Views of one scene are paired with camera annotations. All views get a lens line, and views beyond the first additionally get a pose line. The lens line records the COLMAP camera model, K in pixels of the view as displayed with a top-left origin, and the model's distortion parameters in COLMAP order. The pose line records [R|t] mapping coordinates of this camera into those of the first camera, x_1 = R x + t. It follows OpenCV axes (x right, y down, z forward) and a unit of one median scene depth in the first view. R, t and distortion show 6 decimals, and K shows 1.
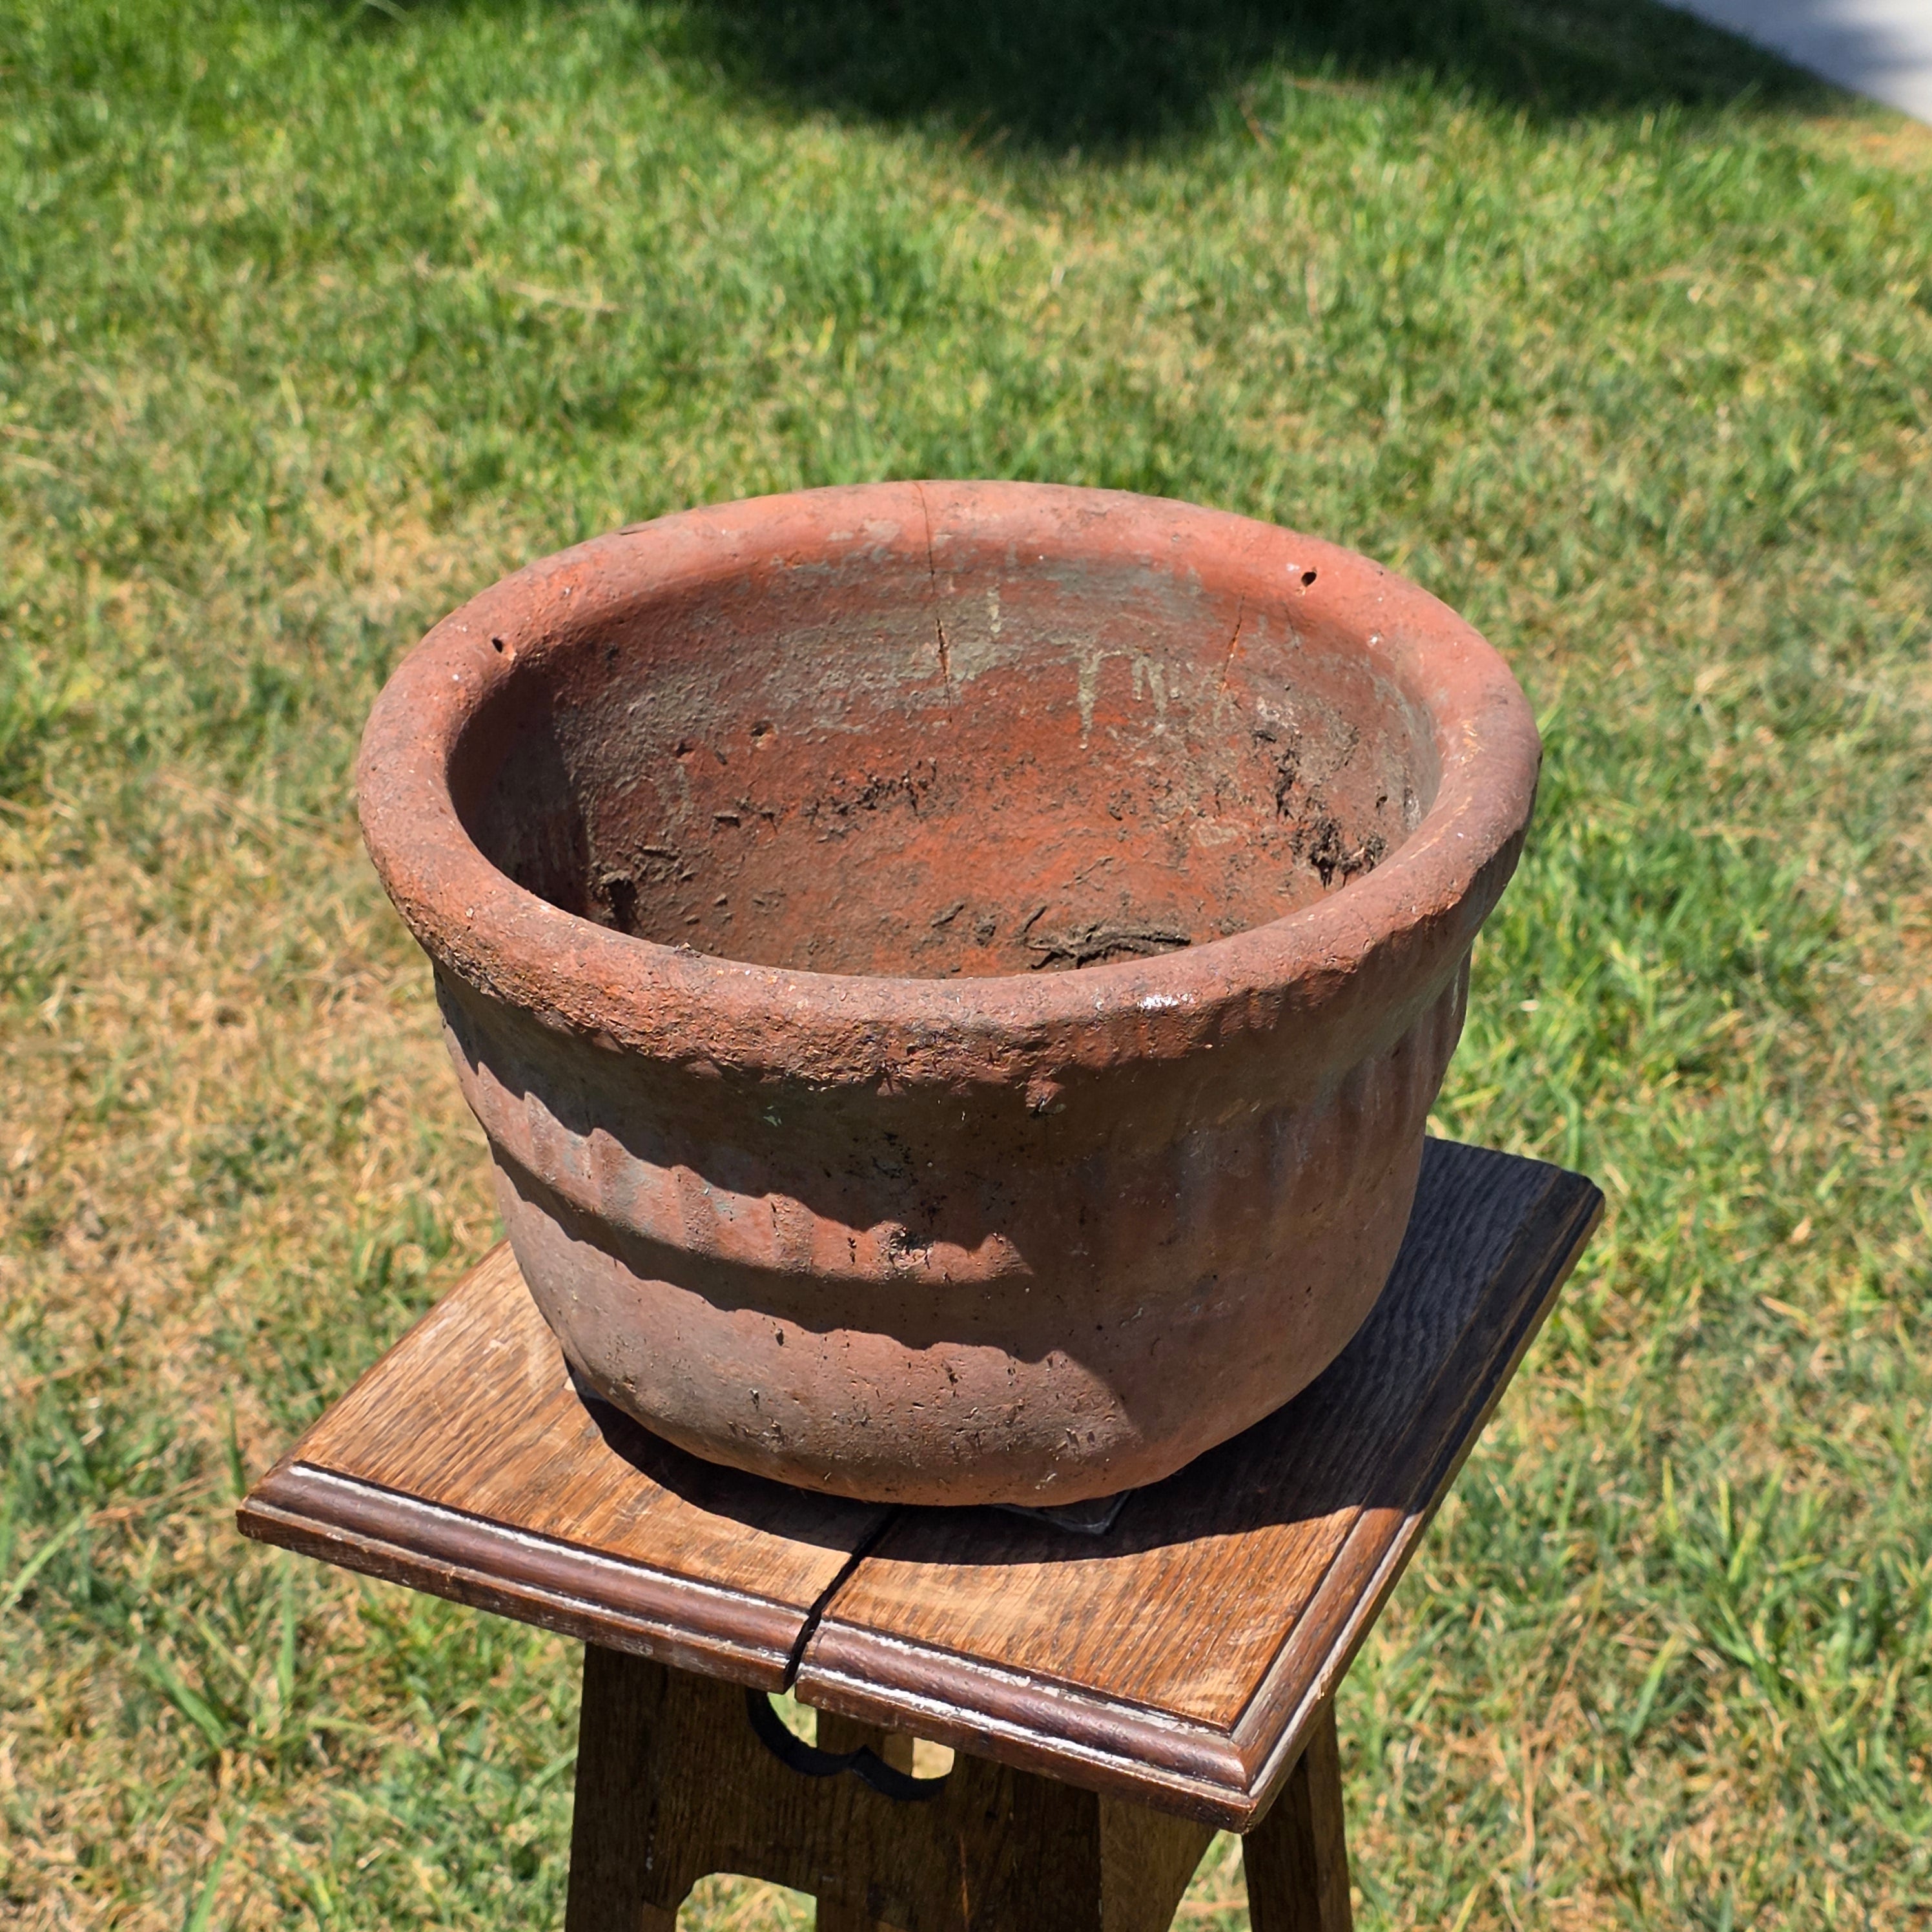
lens RADIAL K [[4127.3, 0, 961.7], [0, 4127.3, 932.1], [0, 0, 1]] dist [0.310808, -1.725028]
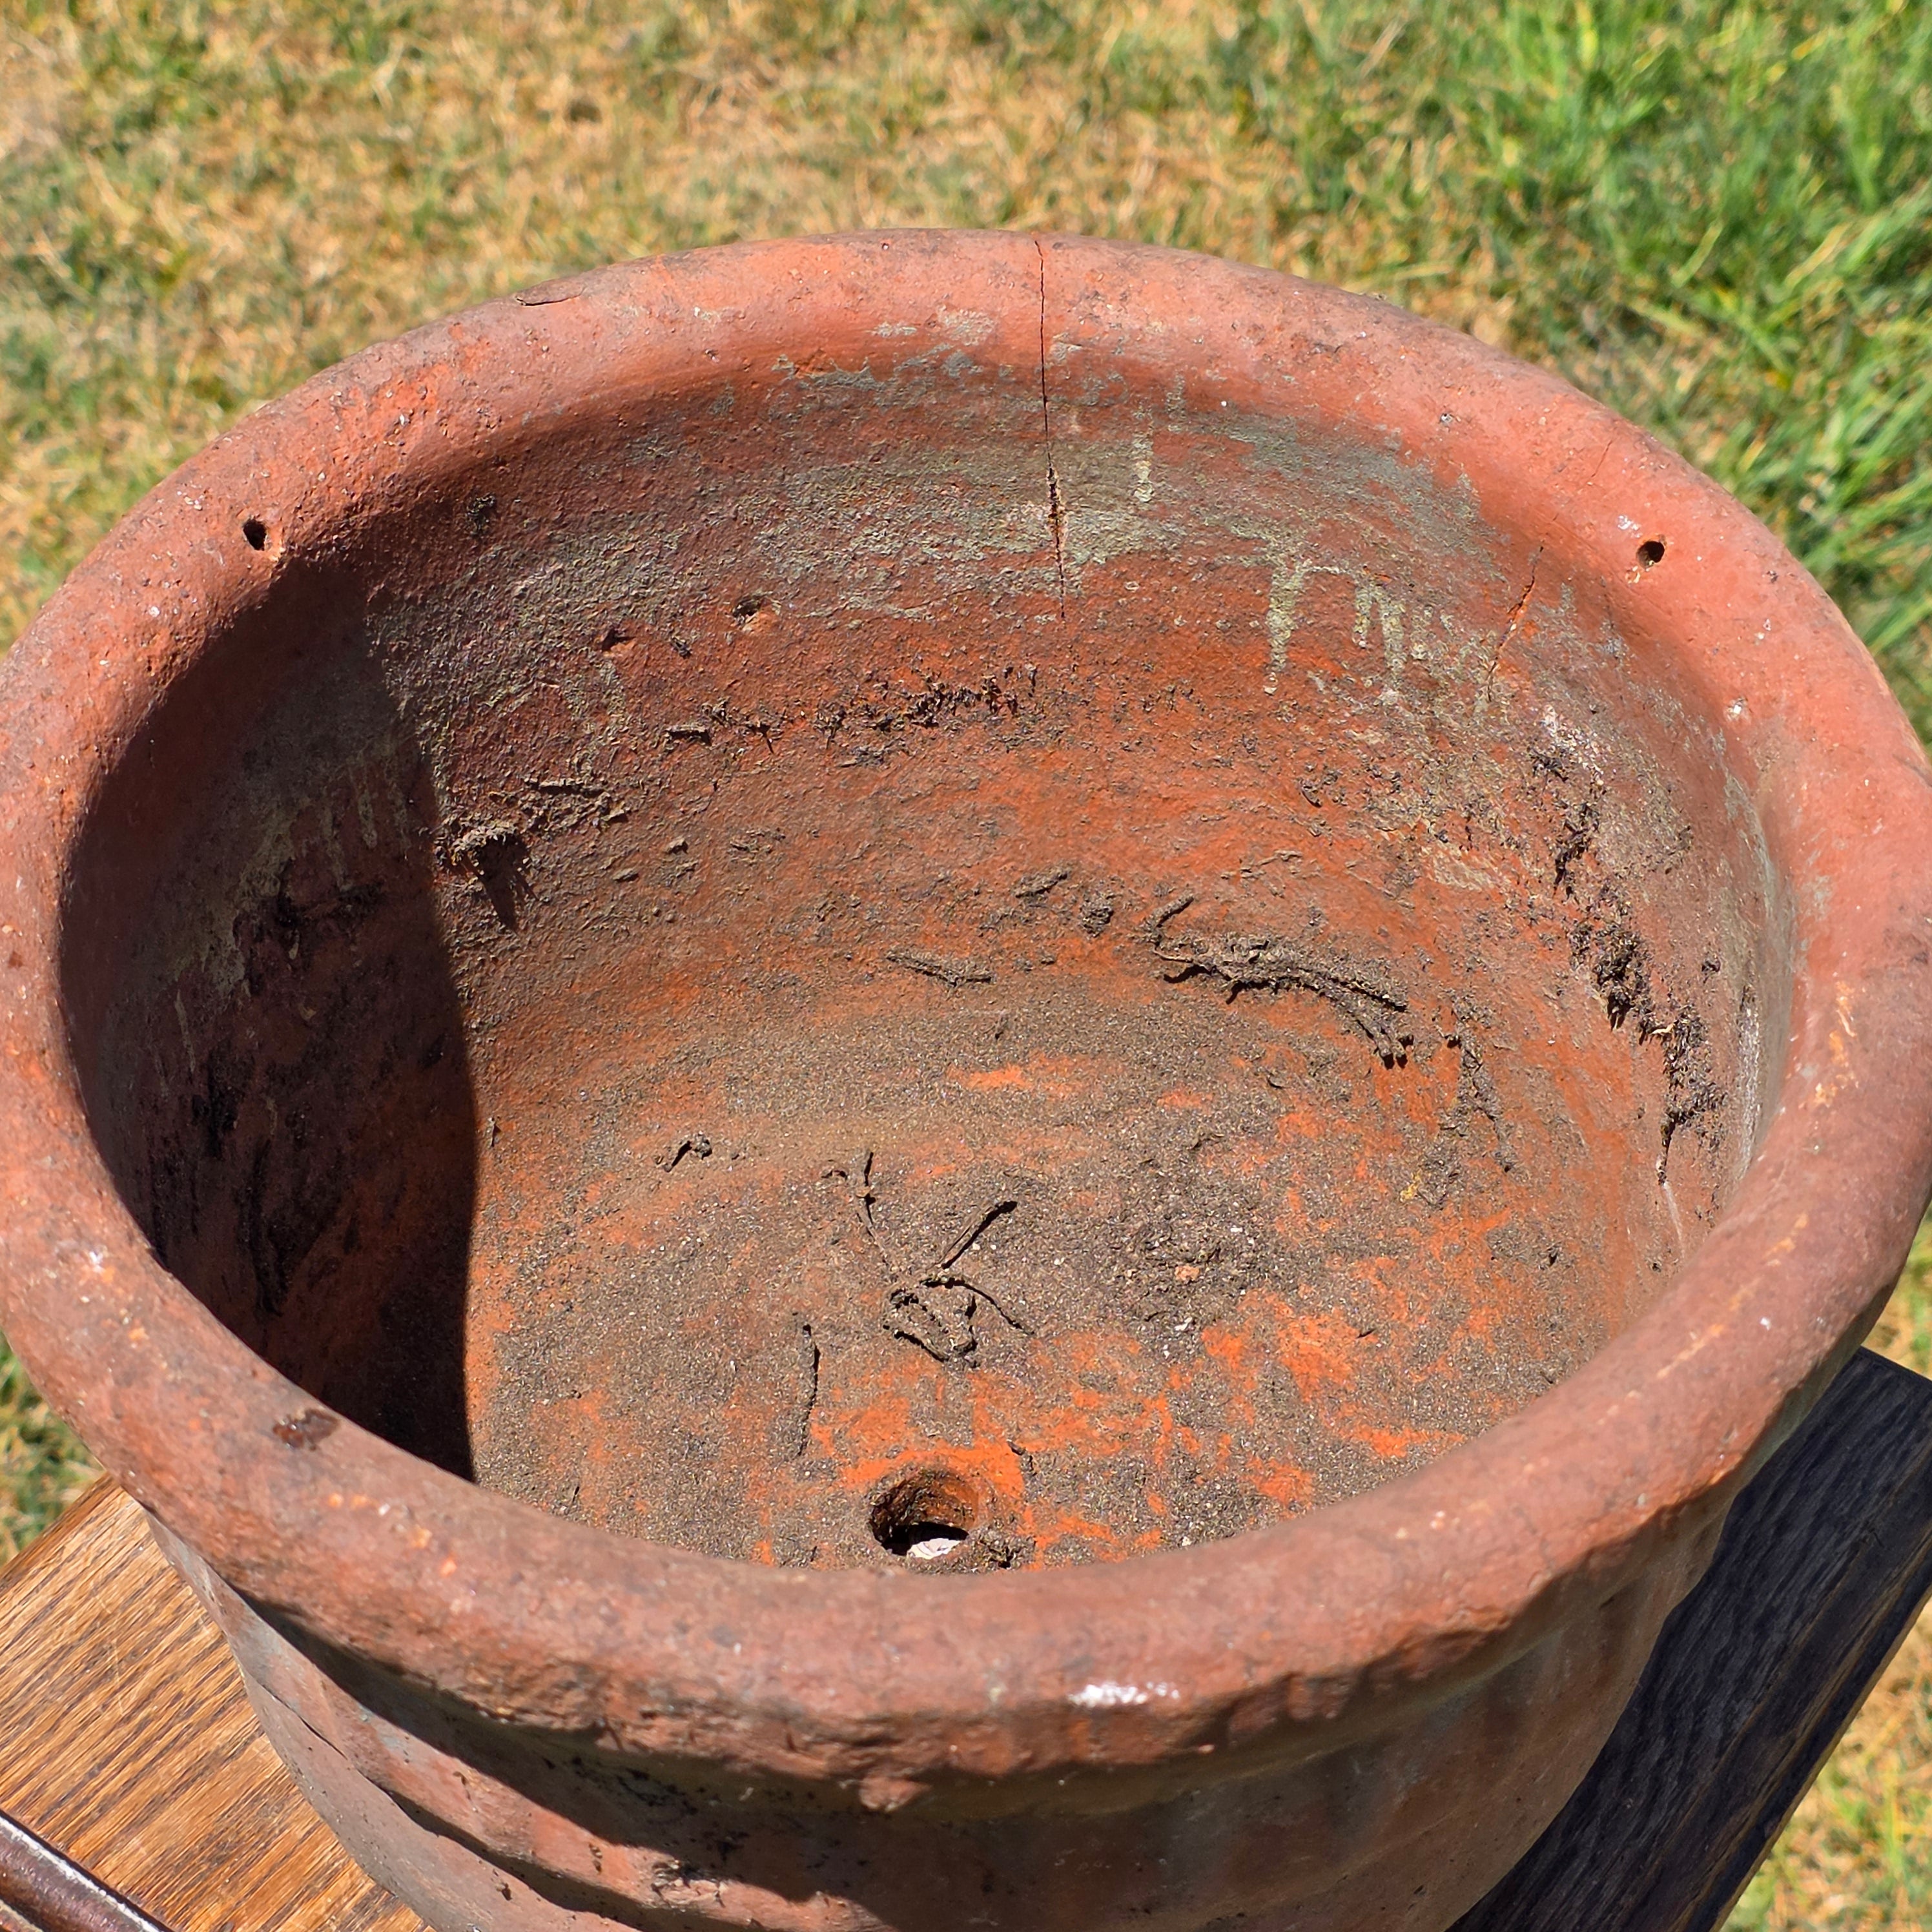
lens RADIAL K [[4127.3, 0, 961.7], [0, 4127.3, 932.1], [0, 0, 1]] dist [0.310808, -1.725028]
pose [[0.983230, 0.139459, -0.117516, 0.062457], [-0.101289, 0.953454, 0.284017, -0.182762], [0.151655, -0.267351, 0.951590, 0.403895]]
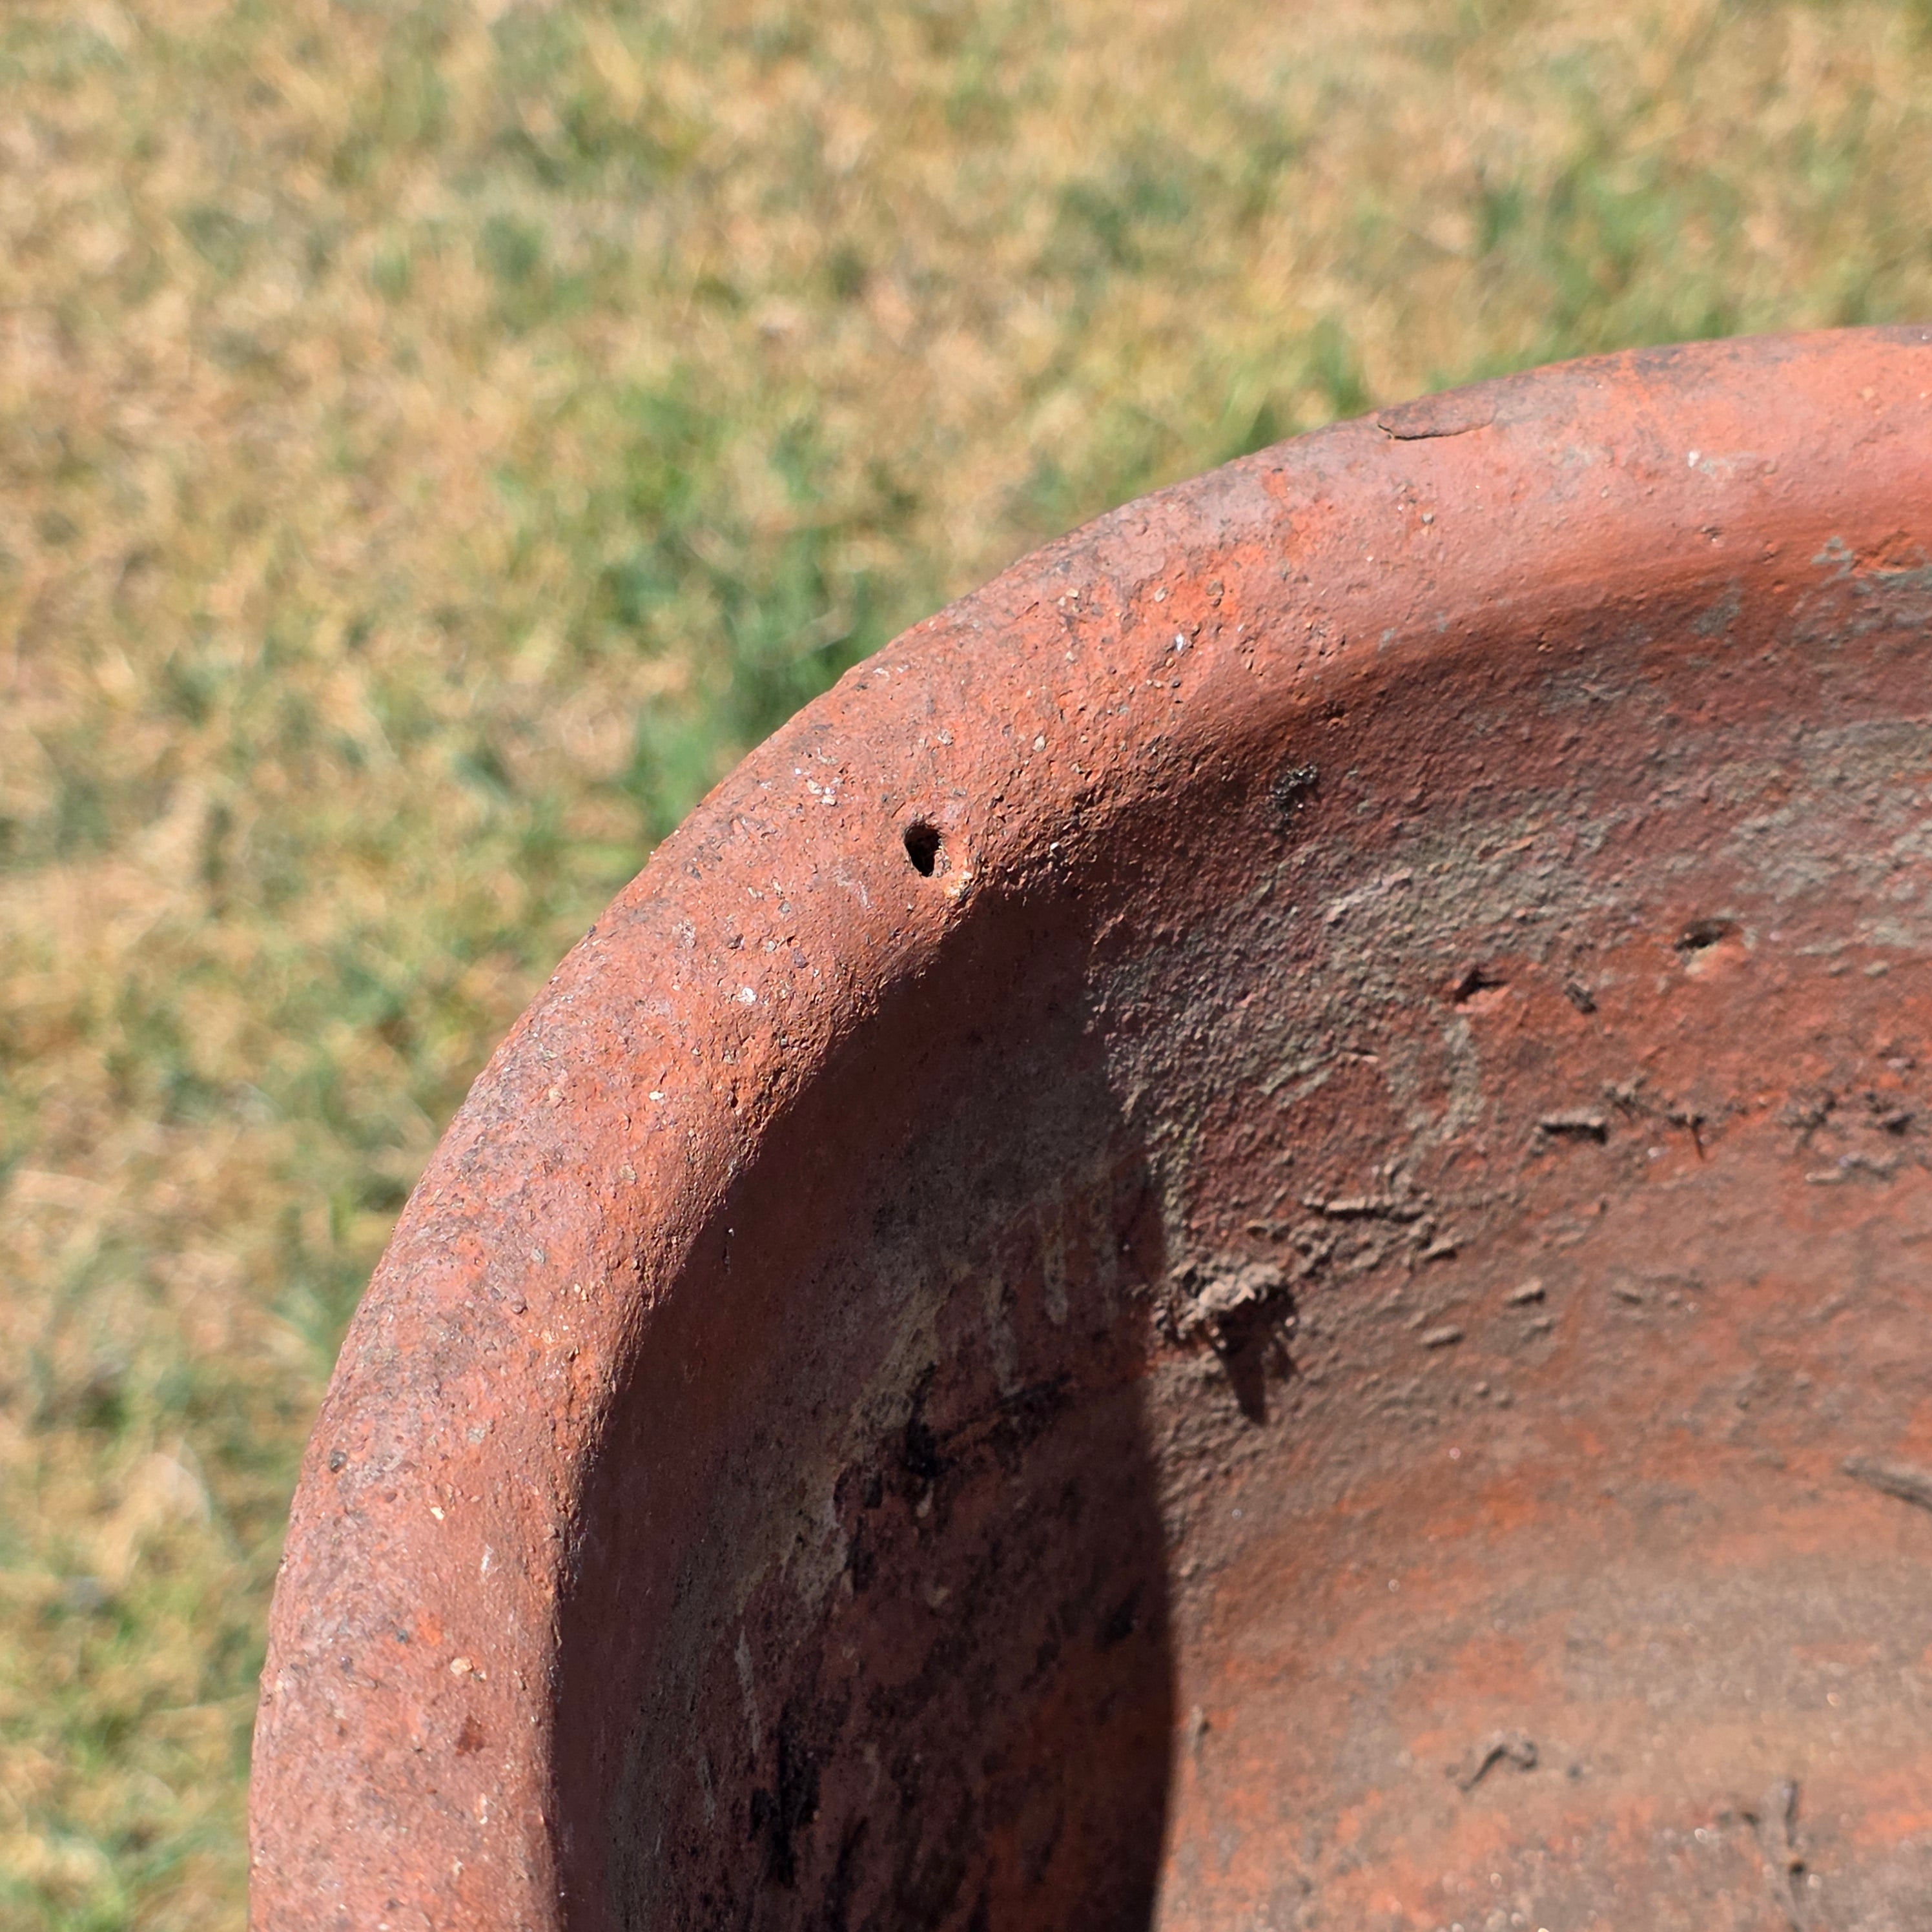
lens RADIAL K [[4164.7, 0, 931.7], [0, 4164.7, 970.8], [0, 0, 1]] dist [0.294365, -1.592072]
pose [[0.954248, 0.205009, -0.217676, -0.032636], [-0.124048, 0.933785, 0.335644, -0.163257], [0.272073, -0.293286, 0.916493, 0.642917]]
